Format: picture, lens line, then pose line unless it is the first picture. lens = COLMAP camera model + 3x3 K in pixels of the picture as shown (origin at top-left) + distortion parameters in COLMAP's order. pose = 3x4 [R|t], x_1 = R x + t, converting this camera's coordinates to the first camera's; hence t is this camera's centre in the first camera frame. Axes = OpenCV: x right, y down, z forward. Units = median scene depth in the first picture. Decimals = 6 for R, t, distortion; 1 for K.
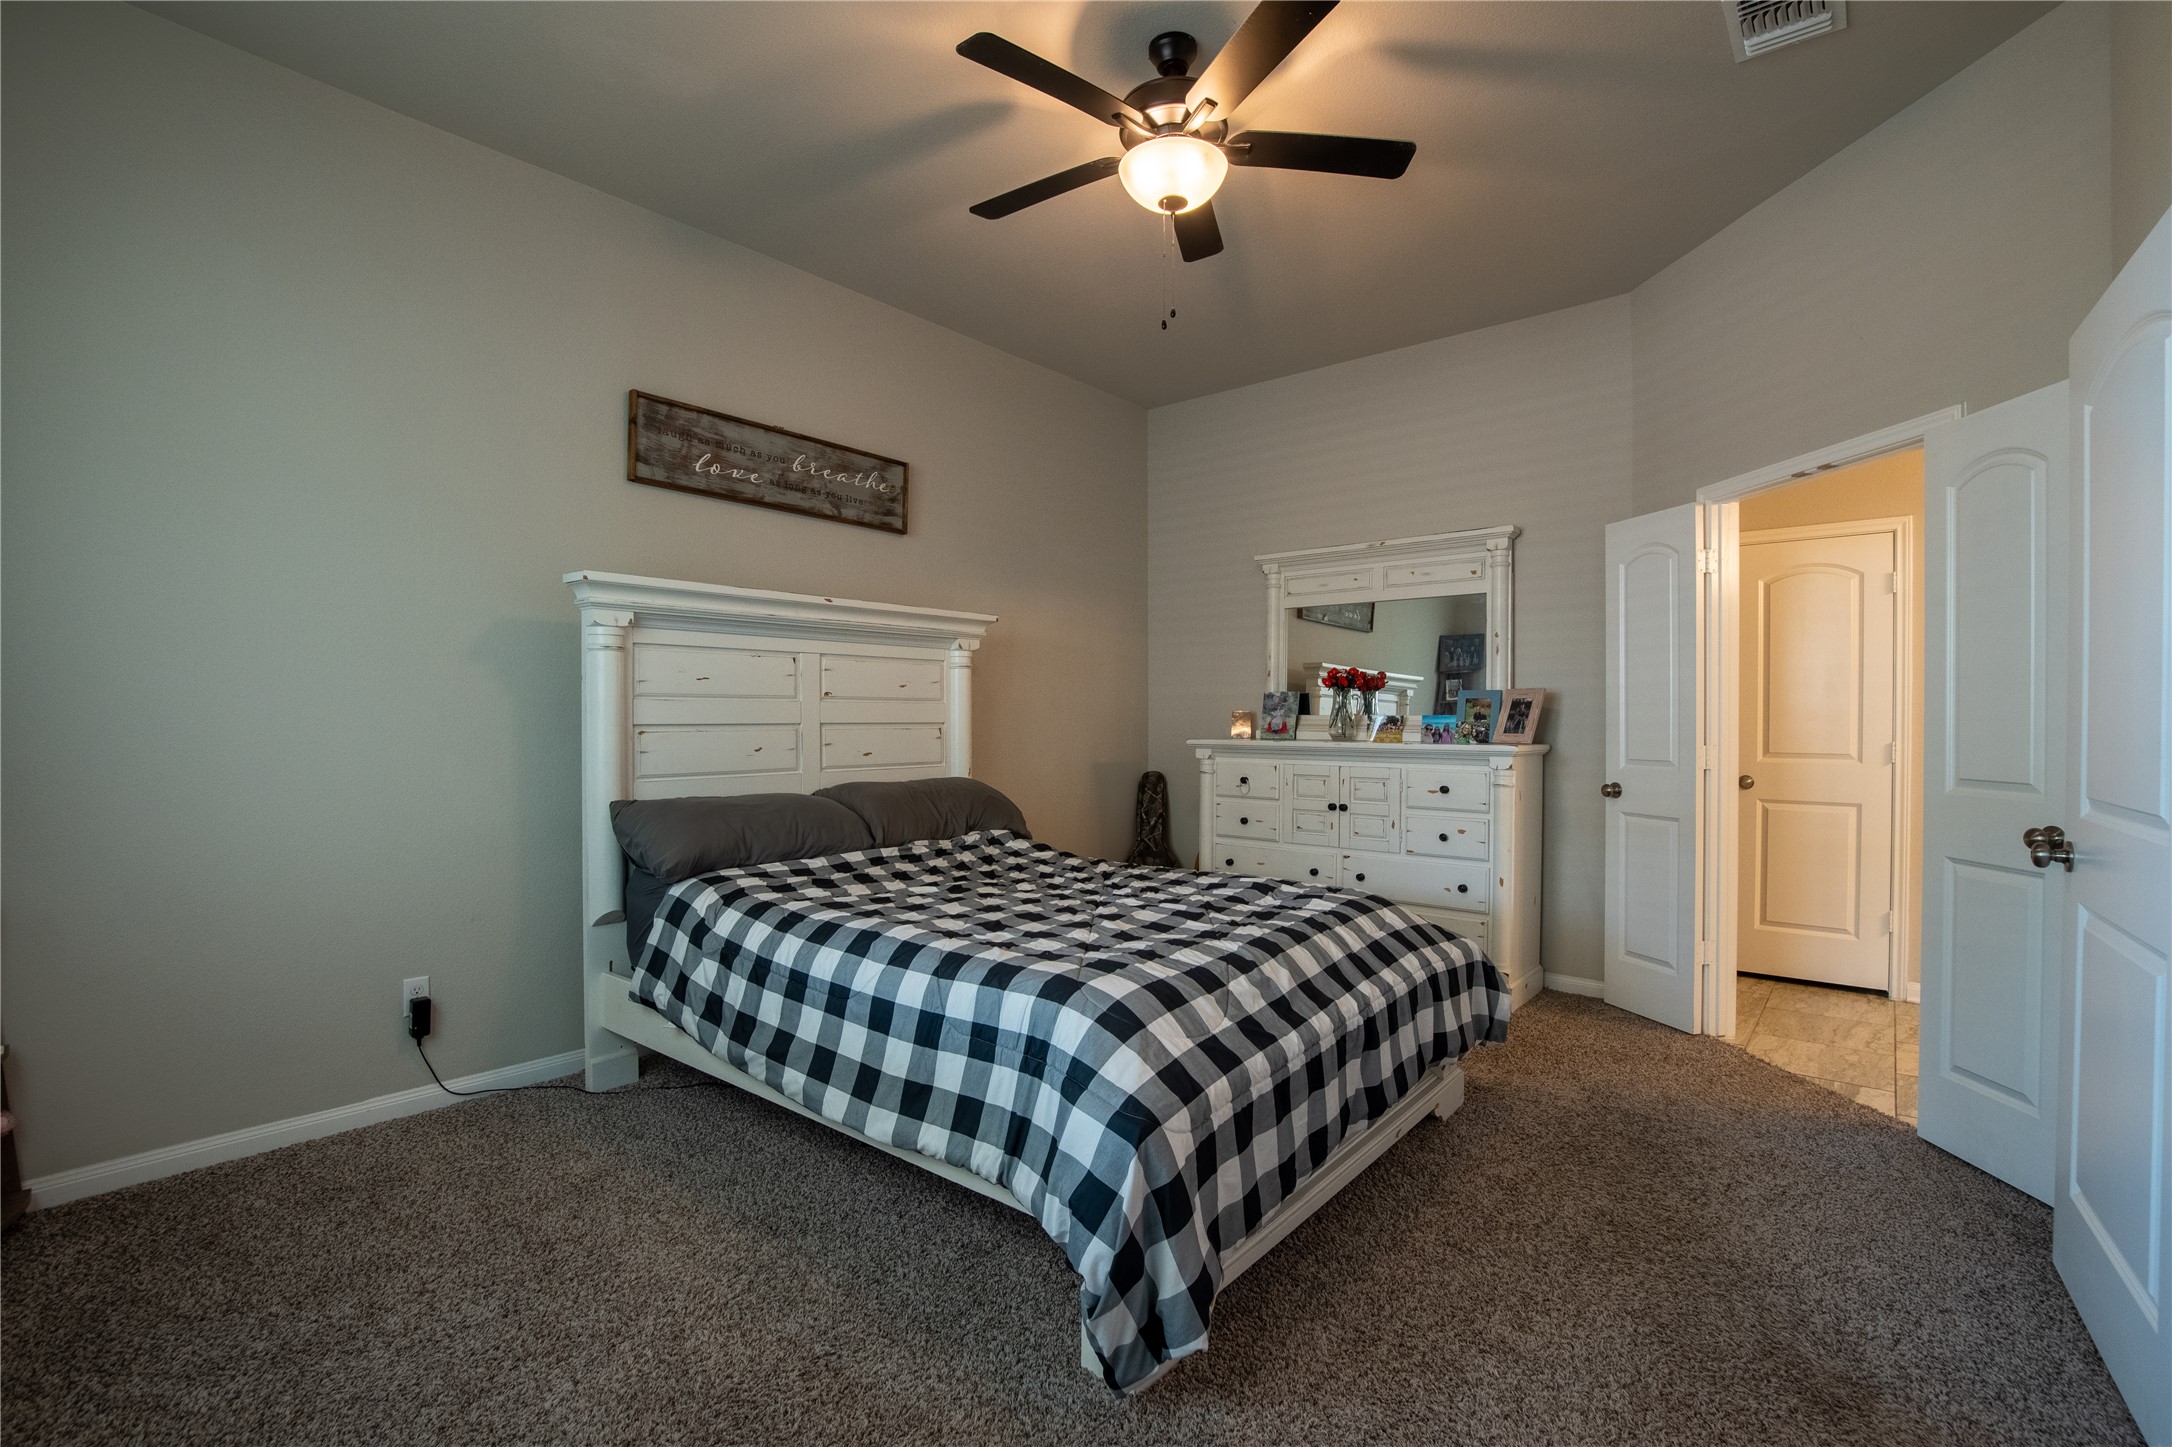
lens RADIAL K [[968.1, 0, 1080.6], [0, 968.1, 726.6], [0, 0, 1]] dist [-0.041762, 0.009052]
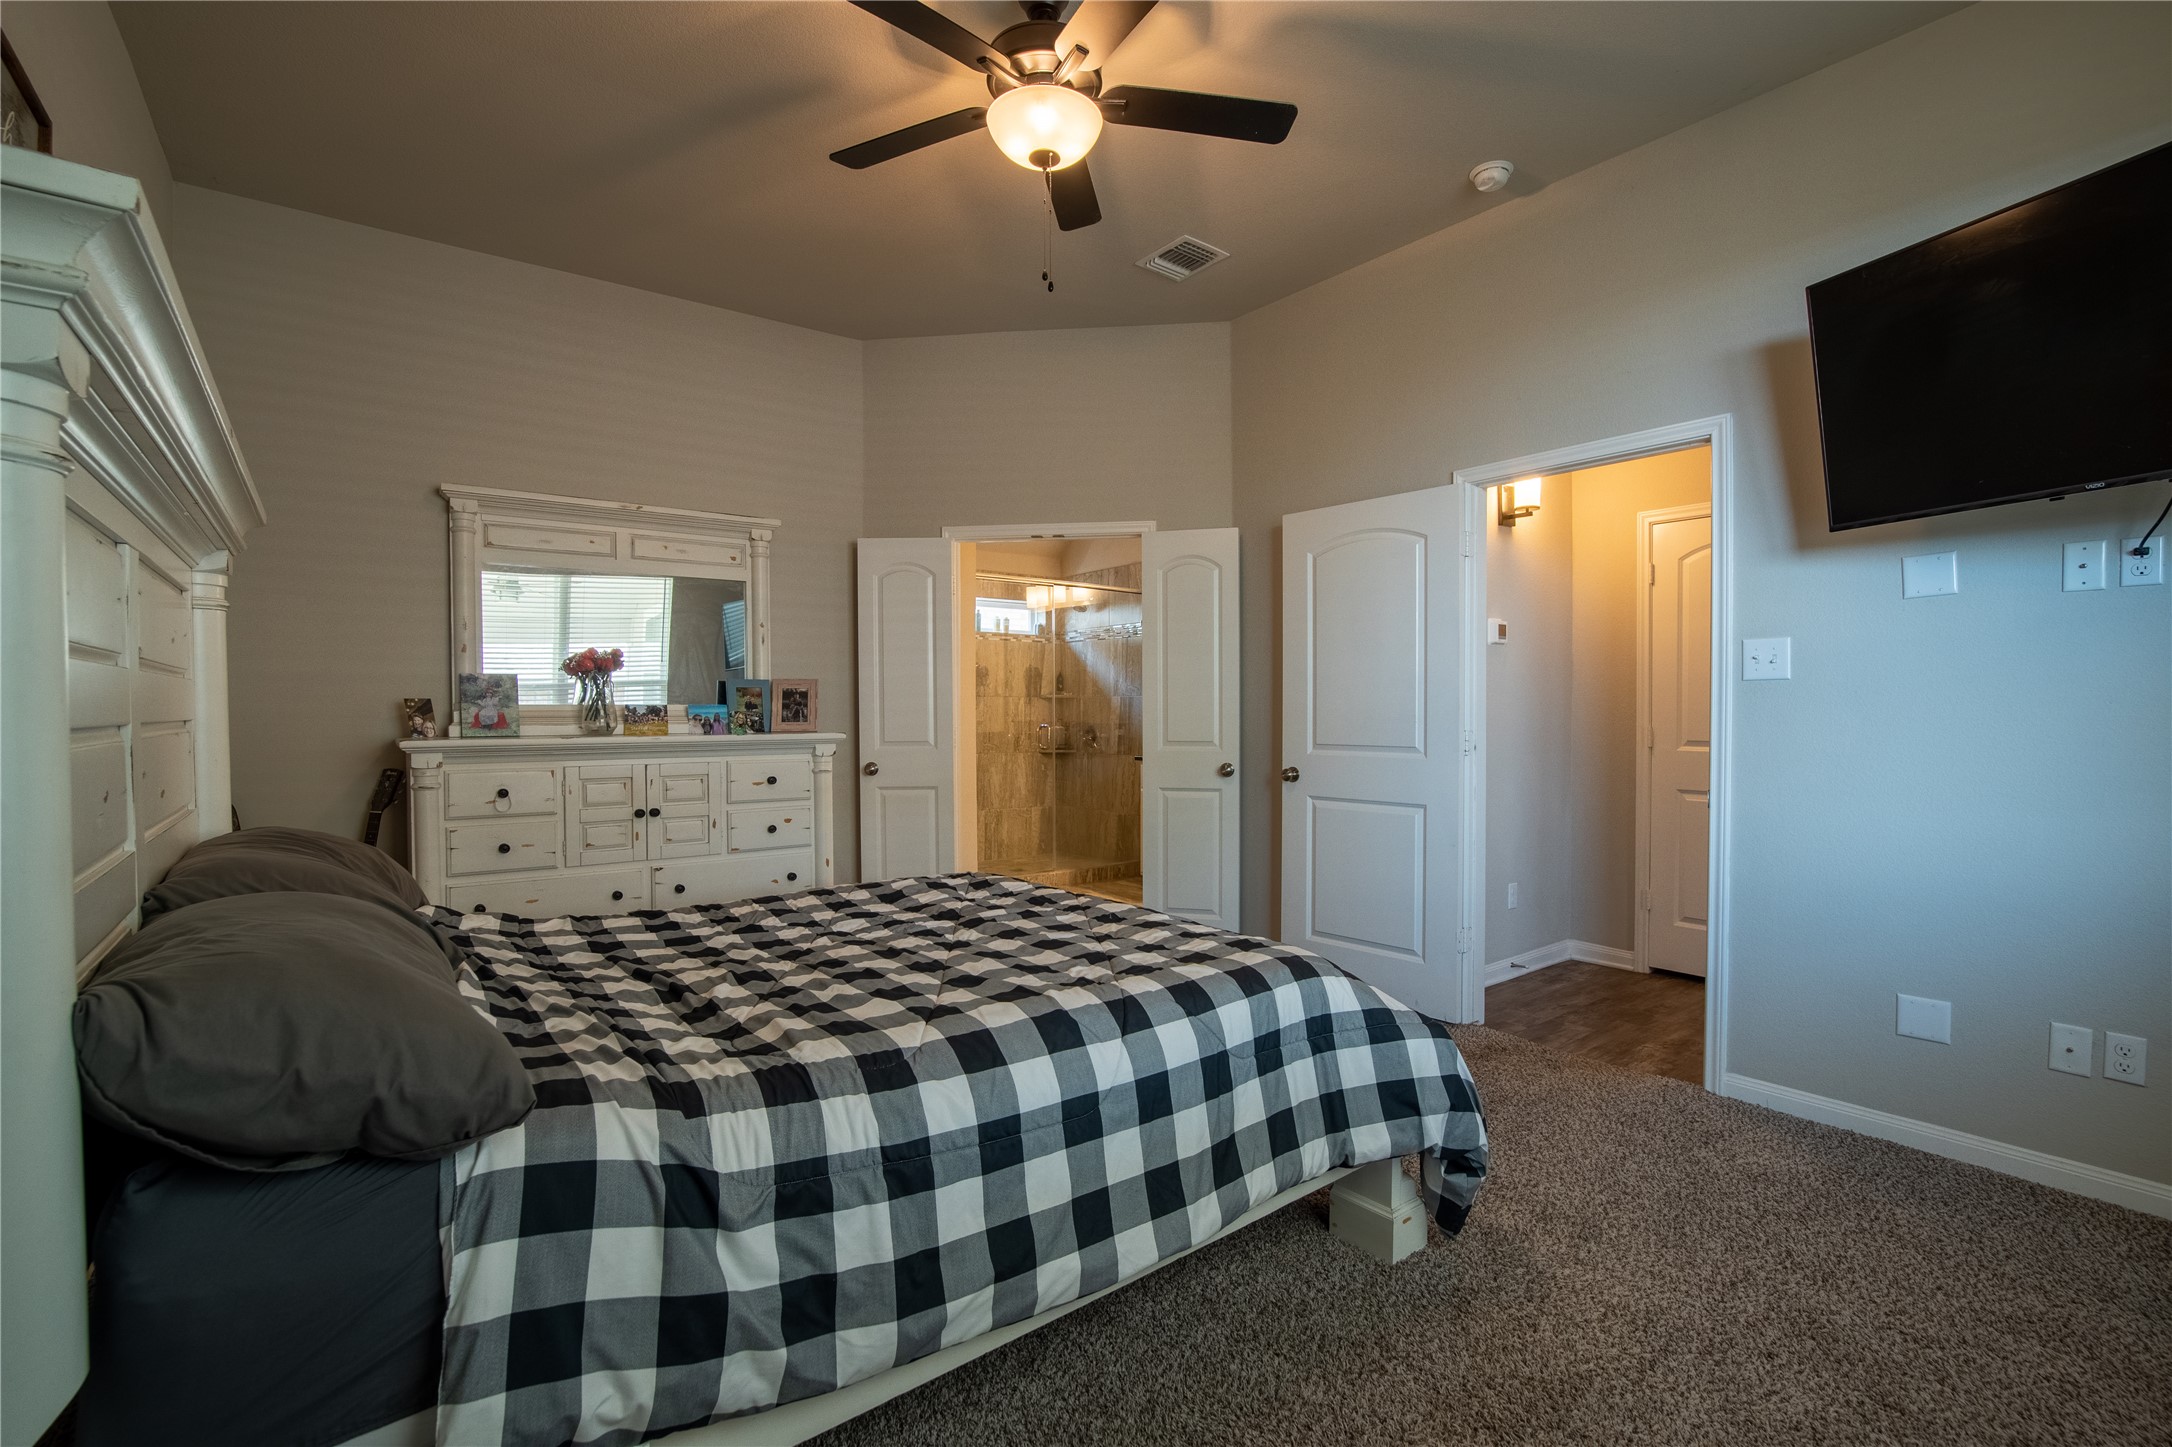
lens RADIAL K [[968.1, 0, 1089.6], [0, 968.1, 722.3], [0, 0, 1]] dist [-0.041762, 0.009052]
pose [[0.218551, -0.016962, 0.975678, -0.475378], [0.010251, 0.999834, 0.015086, -0.005073], [-0.975772, 0.006705, 0.218688, 0.438417]]
